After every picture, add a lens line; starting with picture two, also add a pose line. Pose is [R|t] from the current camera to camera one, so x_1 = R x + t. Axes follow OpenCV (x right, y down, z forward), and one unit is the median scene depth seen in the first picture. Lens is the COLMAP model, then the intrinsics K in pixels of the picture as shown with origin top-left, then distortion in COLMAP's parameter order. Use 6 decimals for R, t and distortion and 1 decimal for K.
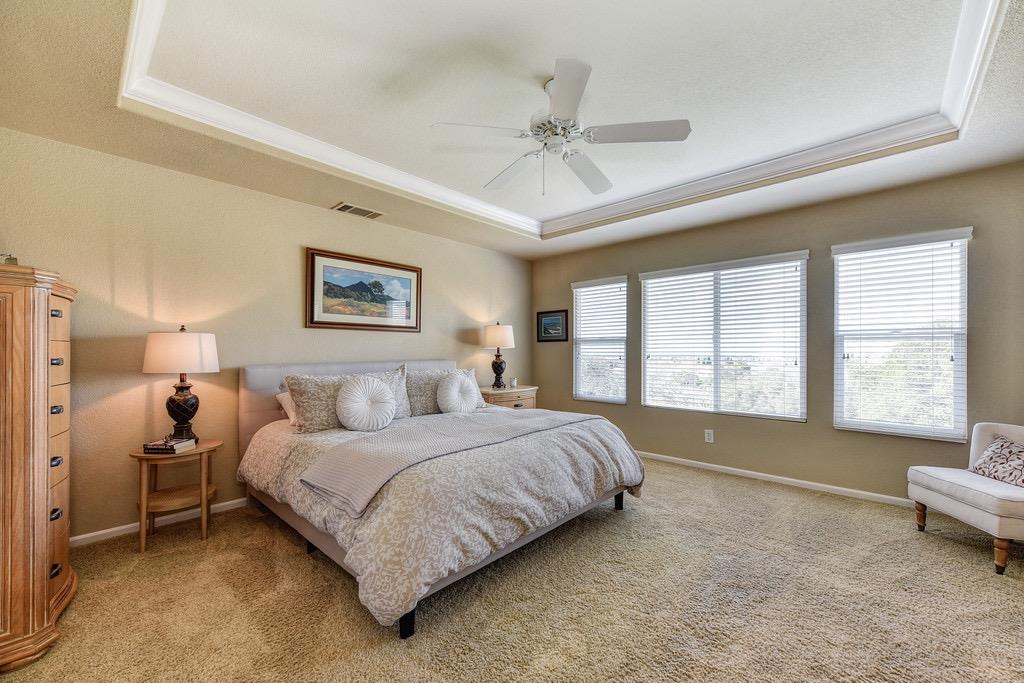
lens RADIAL K [[404.4, 0, 518.7], [0, 404.4, 349.2], [0, 0, 1]] dist [0.001835, -0.000161]
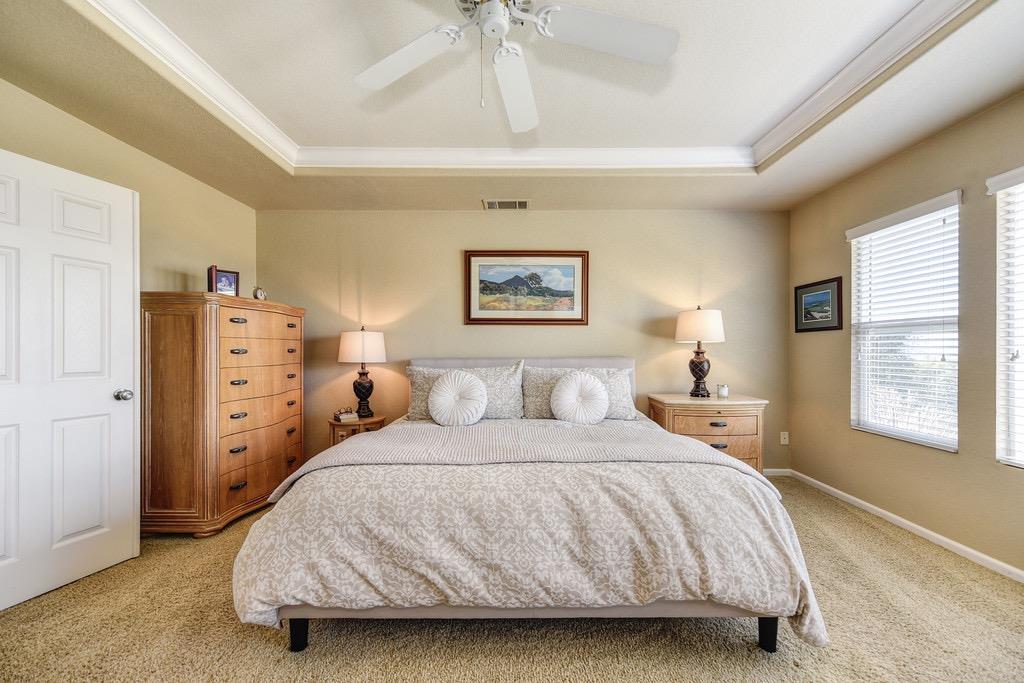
lens RADIAL K [[404.4, 0, 518.7], [0, 404.4, 349.2], [0, 0, 1]] dist [0.001835, -0.000161]
pose [[0.673939, -0.000690, -0.738786, 0.367098], [0.002696, 0.999995, 0.001526, 0.011099], [0.738782, -0.003021, 0.673938, 0.369634]]
